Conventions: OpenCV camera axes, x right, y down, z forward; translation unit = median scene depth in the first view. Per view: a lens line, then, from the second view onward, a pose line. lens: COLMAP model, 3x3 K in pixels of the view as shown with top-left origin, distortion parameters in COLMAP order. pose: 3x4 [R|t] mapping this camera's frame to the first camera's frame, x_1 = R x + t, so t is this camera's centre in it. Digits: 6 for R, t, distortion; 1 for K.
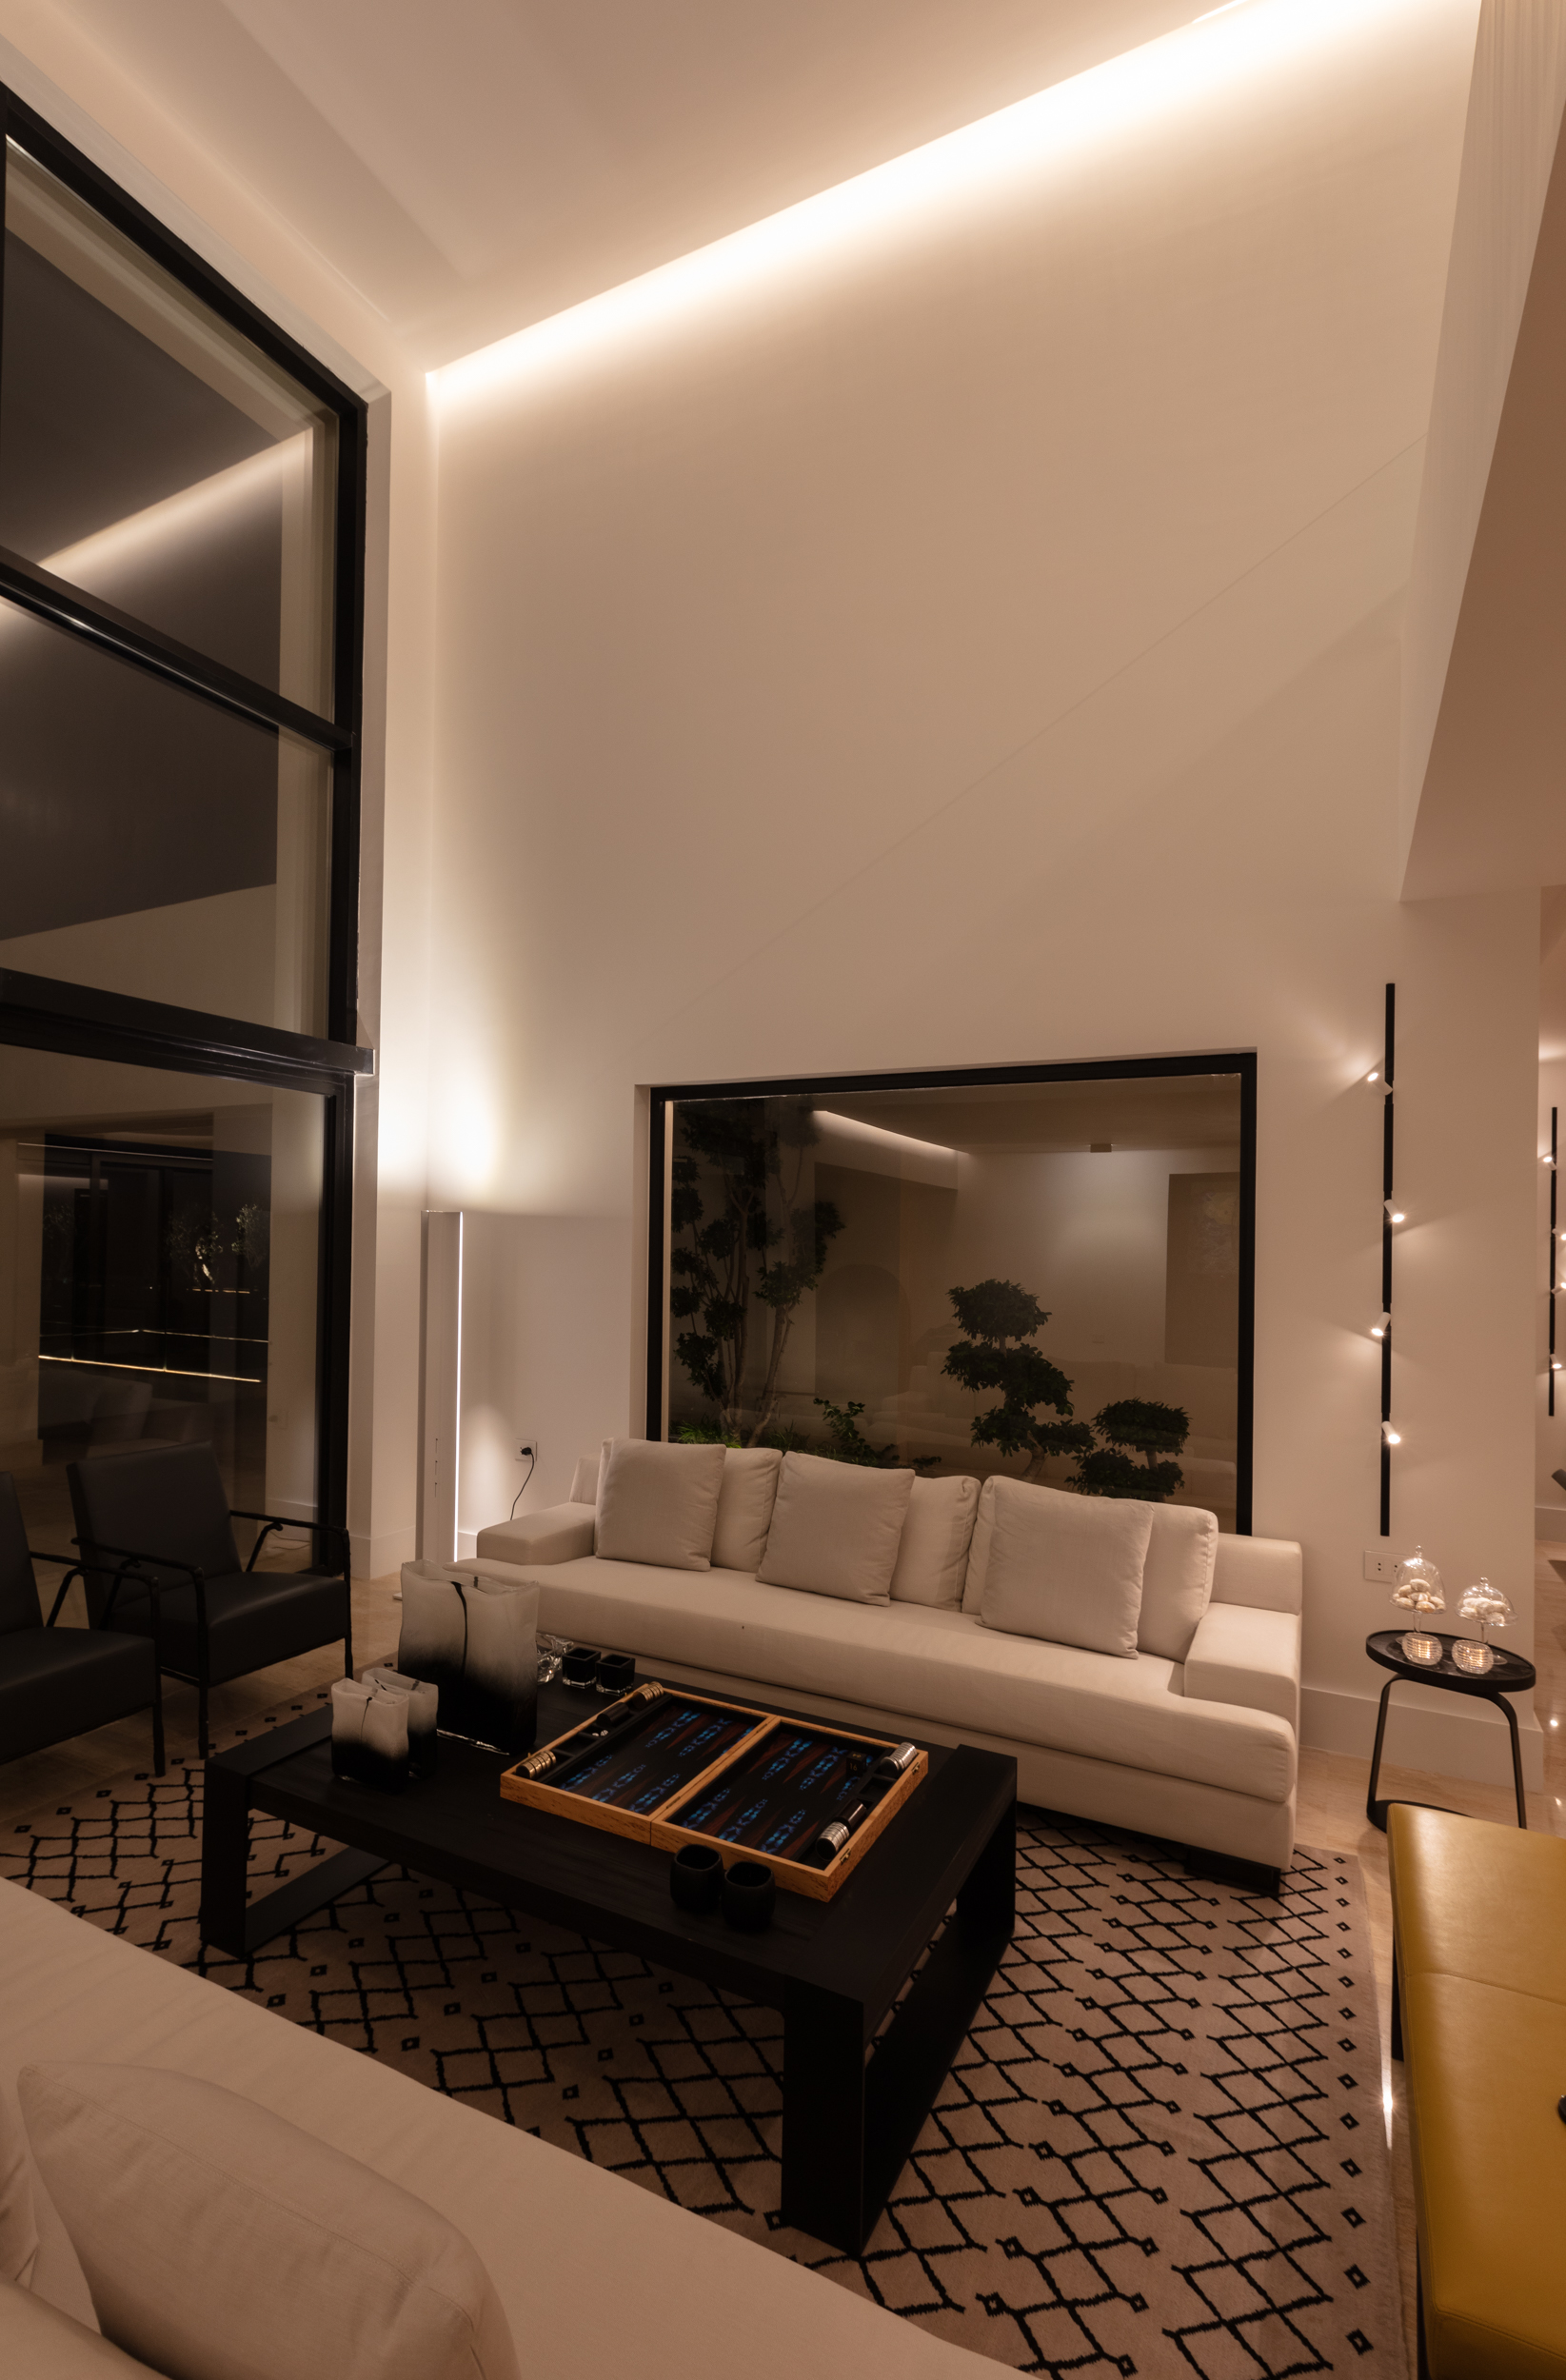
lens RADIAL K [[1137.4, 0, 766.9], [0, 1137.4, 1241.2], [0, 0, 1]] dist [0.021463, -0.000284]
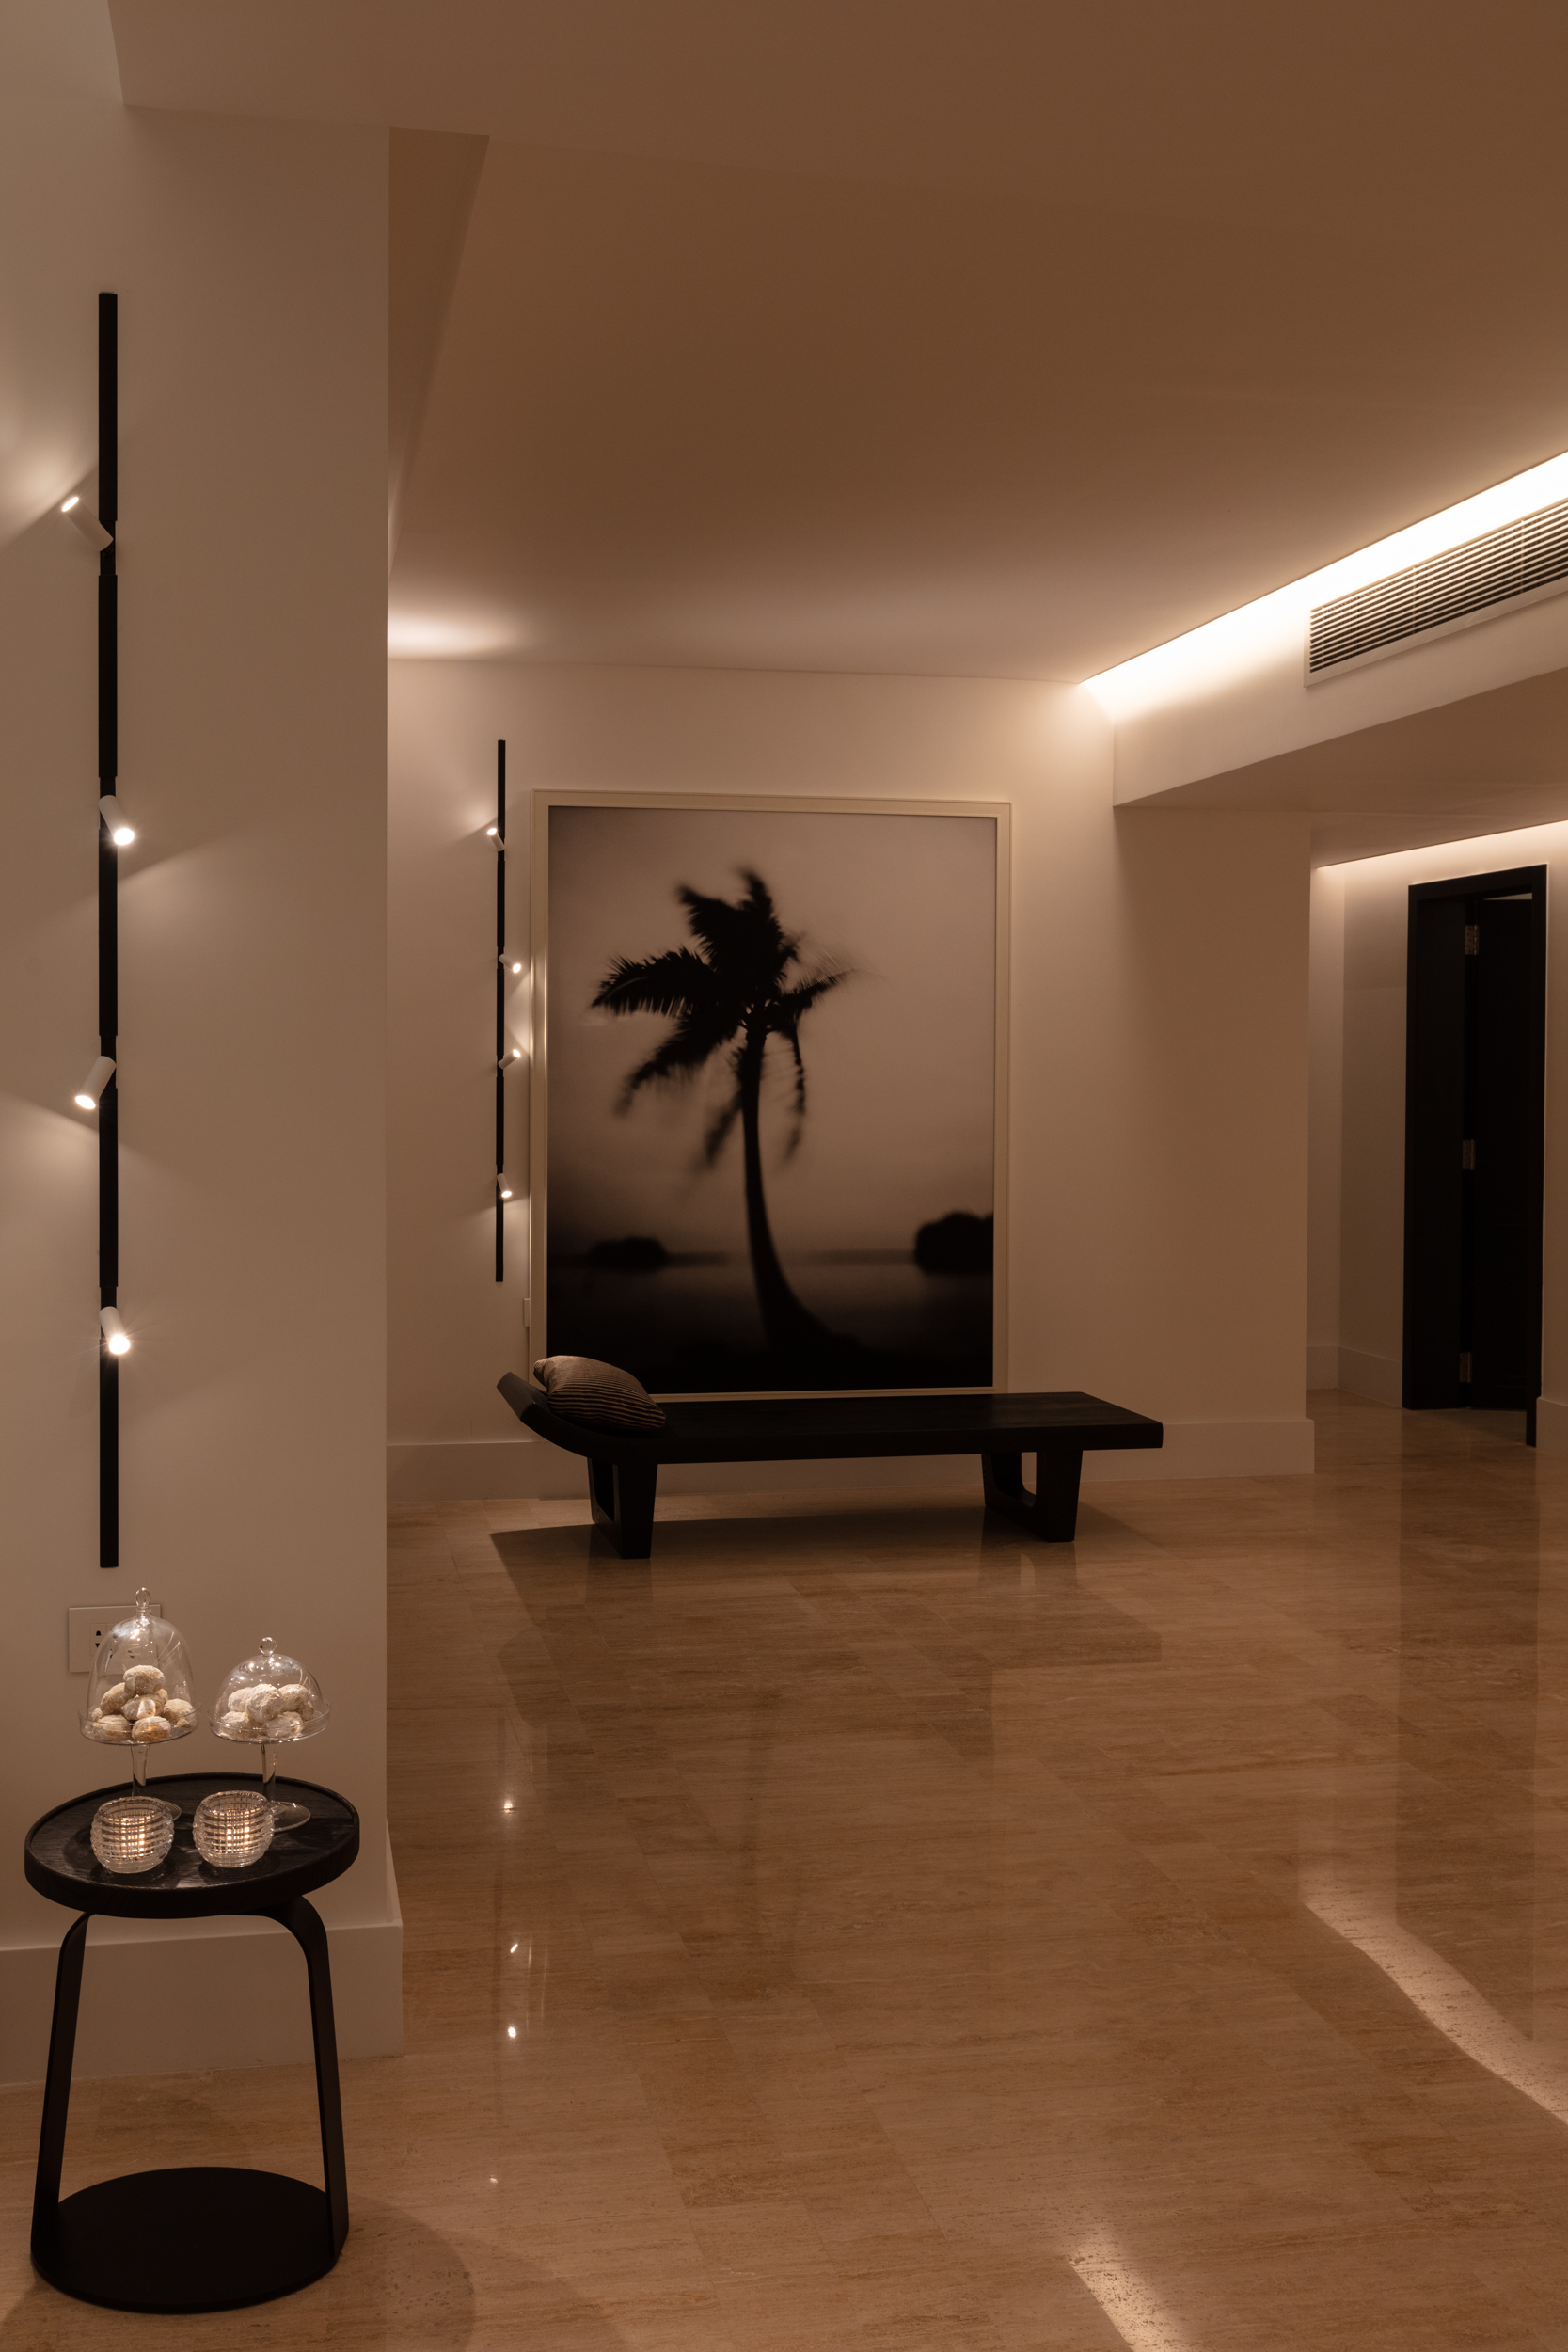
lens RADIAL K [[2135.1, 0, 778.4], [0, 2135.1, 1077.9], [0, 0, 1]] dist [0.044159, 0.002414]
pose [[0.759753, -0.016418, 0.650004, 0.210619], [0.000145, 0.999685, 0.025082, 0.051254], [-0.650211, -0.018962, 0.759517, 0.220973]]
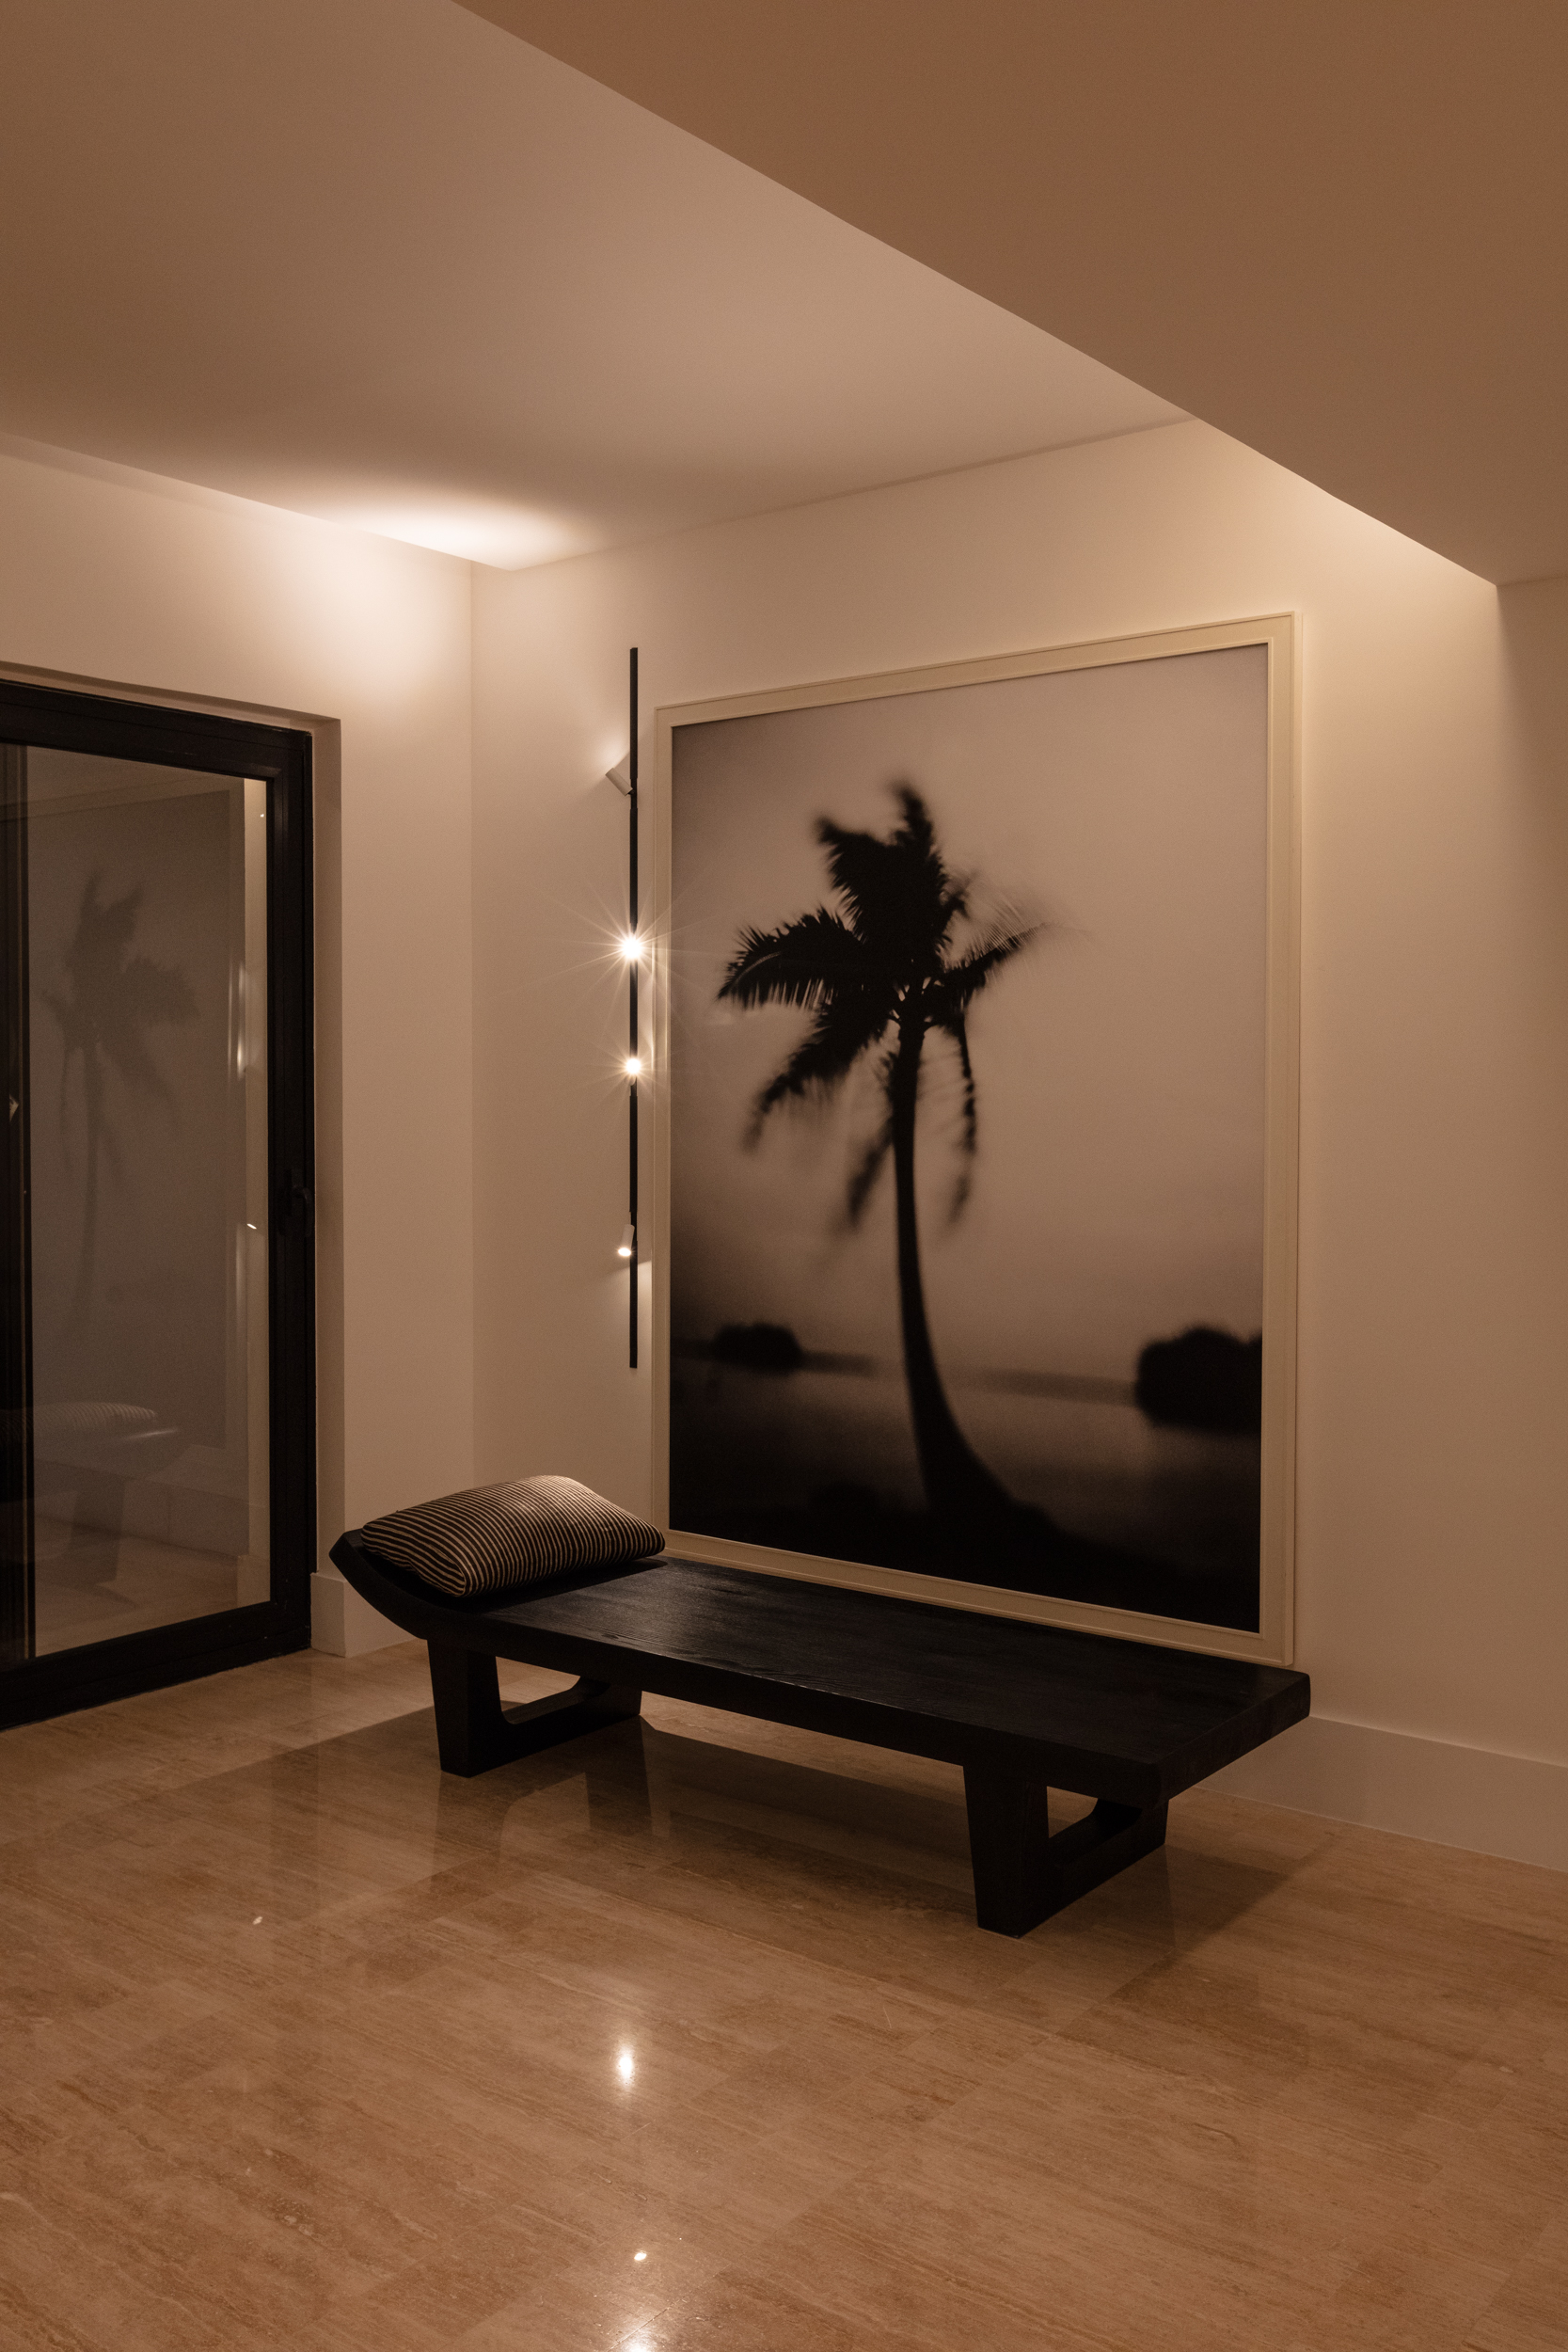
lens RADIAL K [[2135.1, 0, 778.4], [0, 2135.1, 1077.9], [0, 0, 1]] dist [0.044159, 0.002414]
pose [[0.986353, -0.015605, -0.163900, 1.579267], [0.016670, 0.999848, 0.005126, 0.080133], [0.163795, -0.007788, 0.986464, 0.430367]]
